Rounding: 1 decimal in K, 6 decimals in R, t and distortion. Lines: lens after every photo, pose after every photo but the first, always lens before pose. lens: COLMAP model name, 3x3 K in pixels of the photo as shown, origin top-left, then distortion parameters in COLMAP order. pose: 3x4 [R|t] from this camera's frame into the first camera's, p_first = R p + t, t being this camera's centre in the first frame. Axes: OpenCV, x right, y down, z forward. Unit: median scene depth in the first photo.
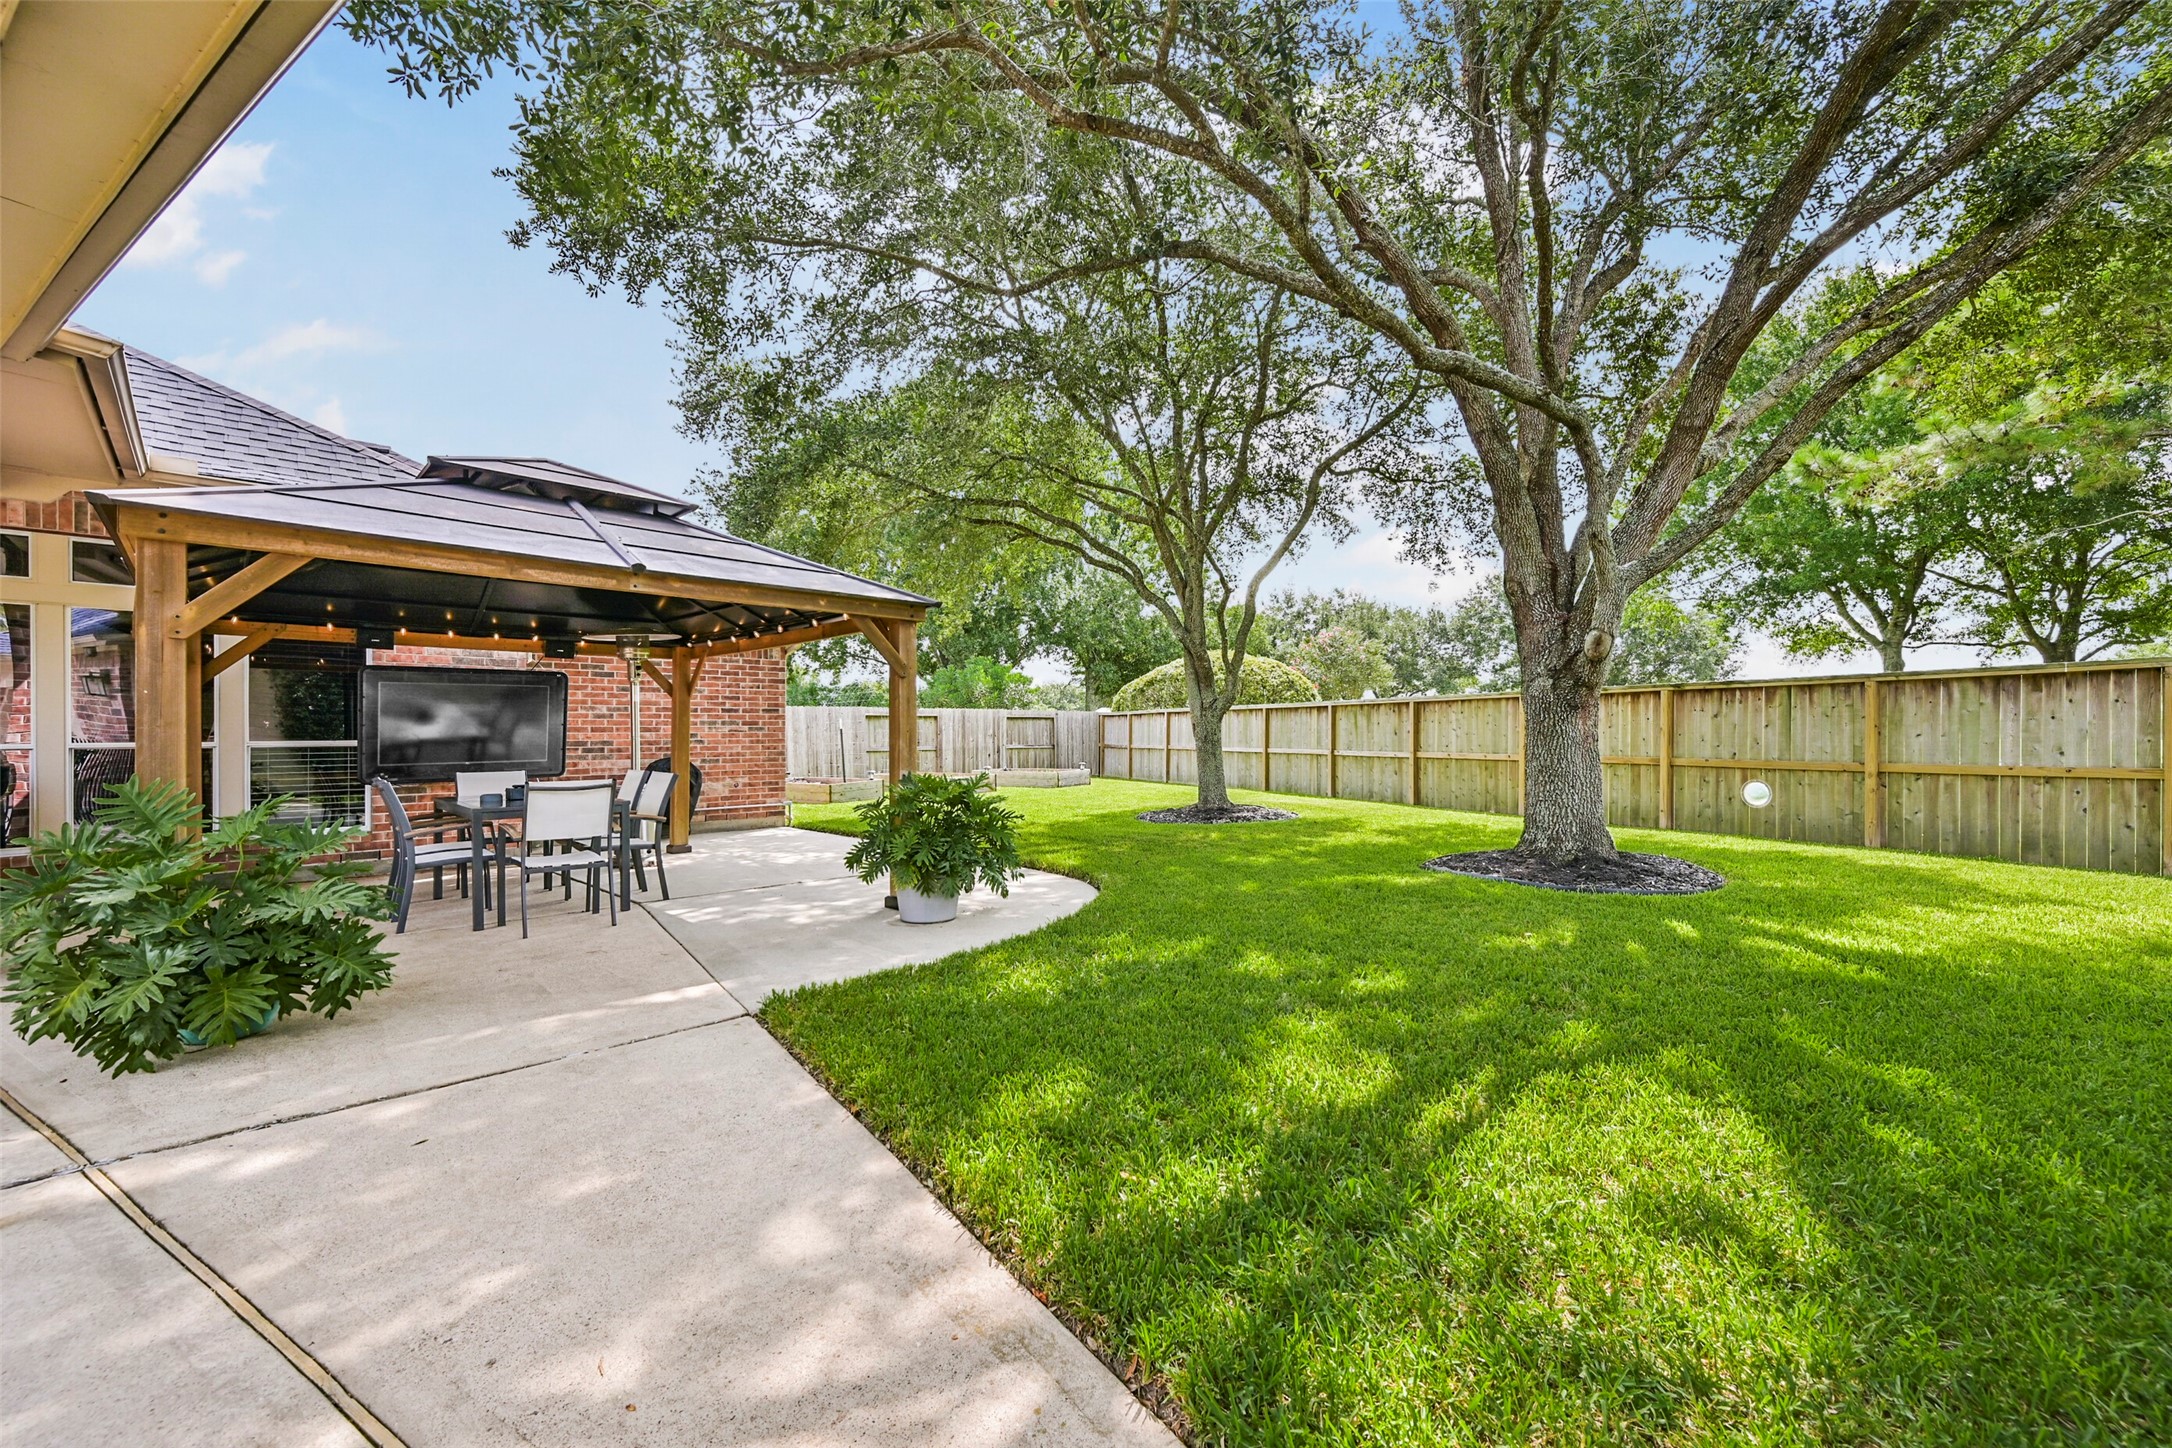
lens RADIAL K [[897.5, 0, 1093.3], [0, 897.5, 735.9], [0, 0, 1]] dist [-0.001024, -0.001142]
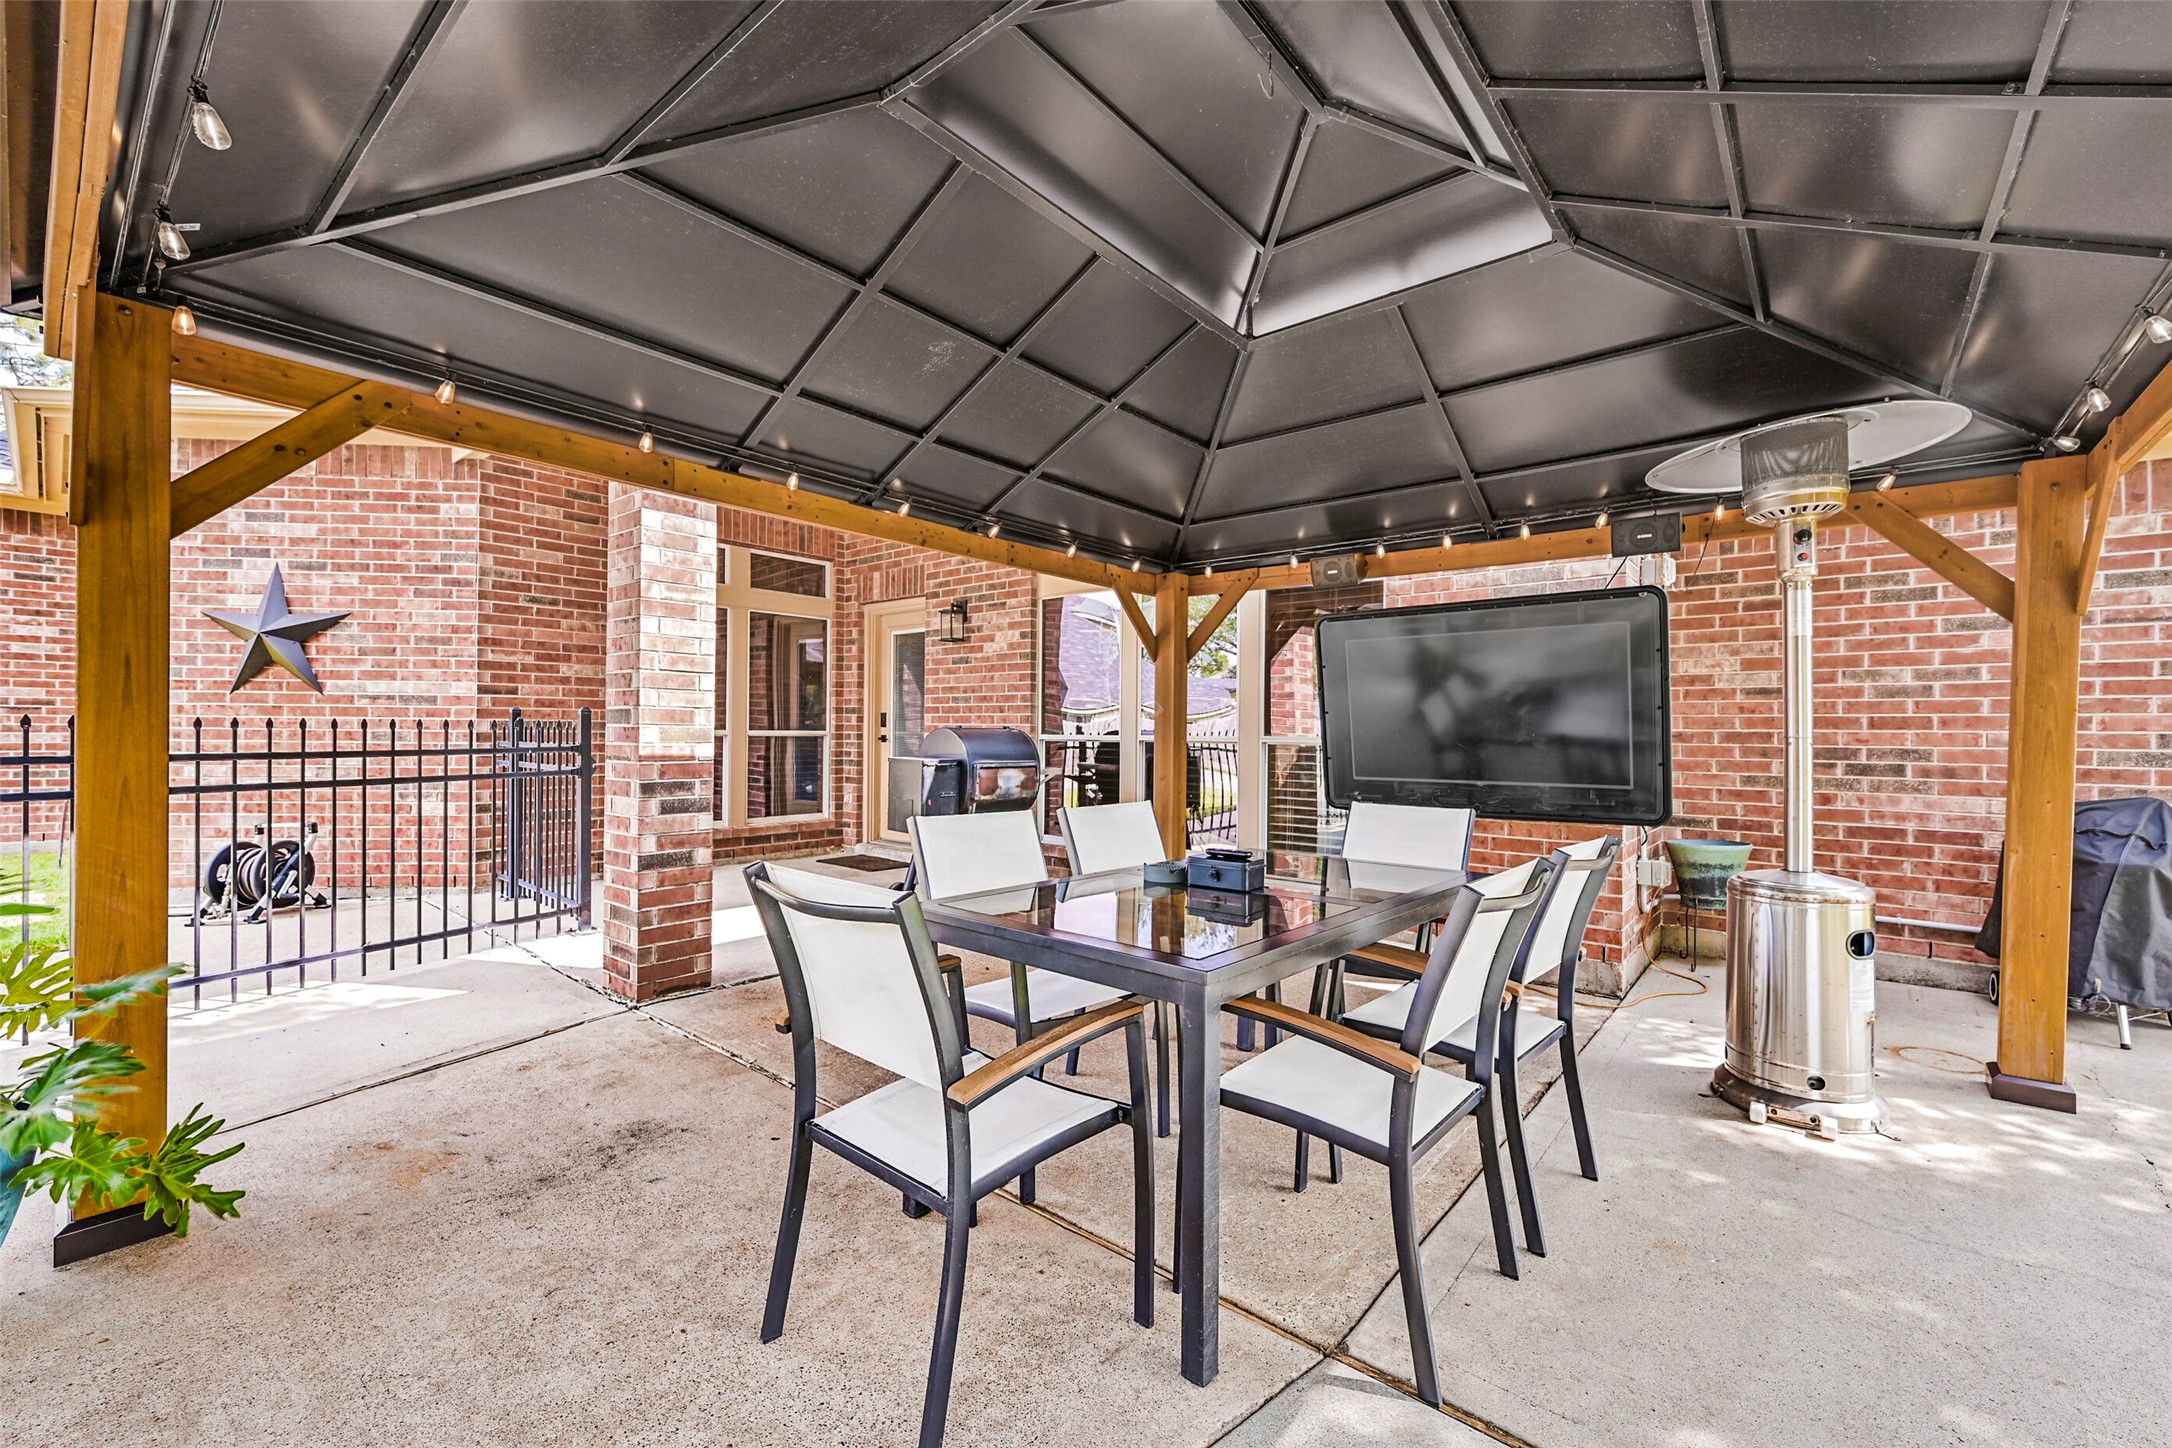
lens RADIAL K [[897.5, 0, 1088.3], [0, 897.5, 736.5], [0, 0, 1]] dist [-0.001024, -0.001142]
pose [[0.068818, 0.007330, -0.997602, -0.315497], [-0.013136, 0.999893, 0.006440, 0.003698], [0.997543, 0.012661, 0.068907, 1.258562]]
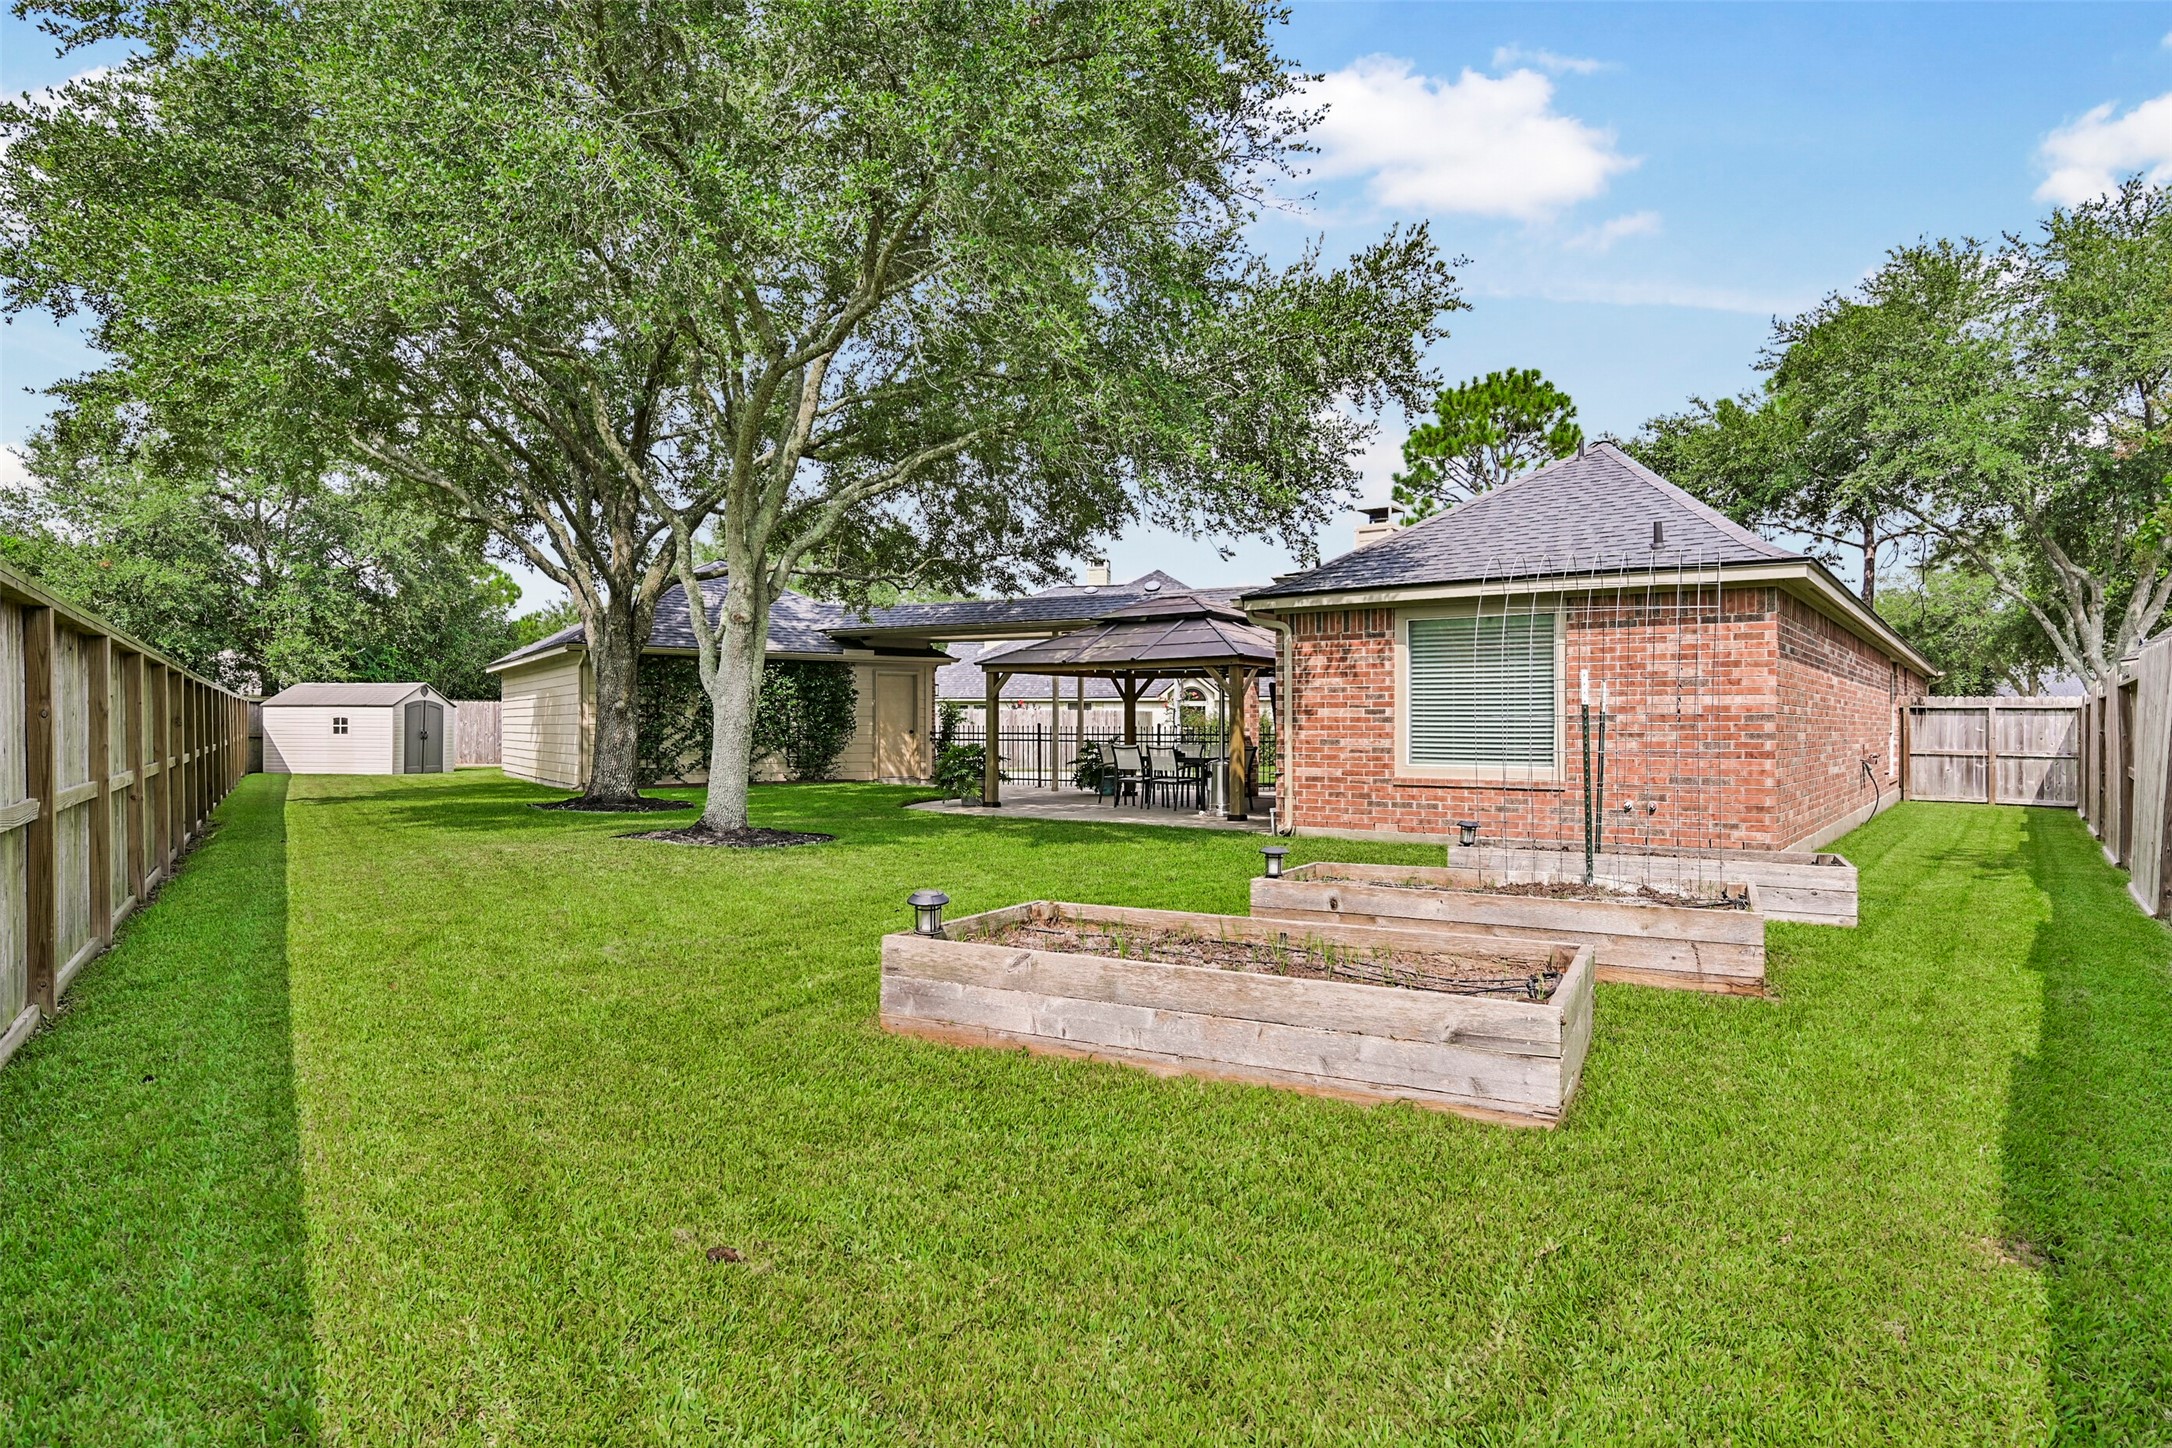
lens RADIAL K [[1239.3, 0, 1083.9], [0, 1239.3, 728.1], [0, 0, 1]] dist [-0.005869, 0.000439]
pose [[-0.992406, -0.003330, -0.122962, -0.070364], [-0.004152, 0.999971, 0.006433, -0.020120], [0.122937, 0.006895, -0.992391, 5.298388]]
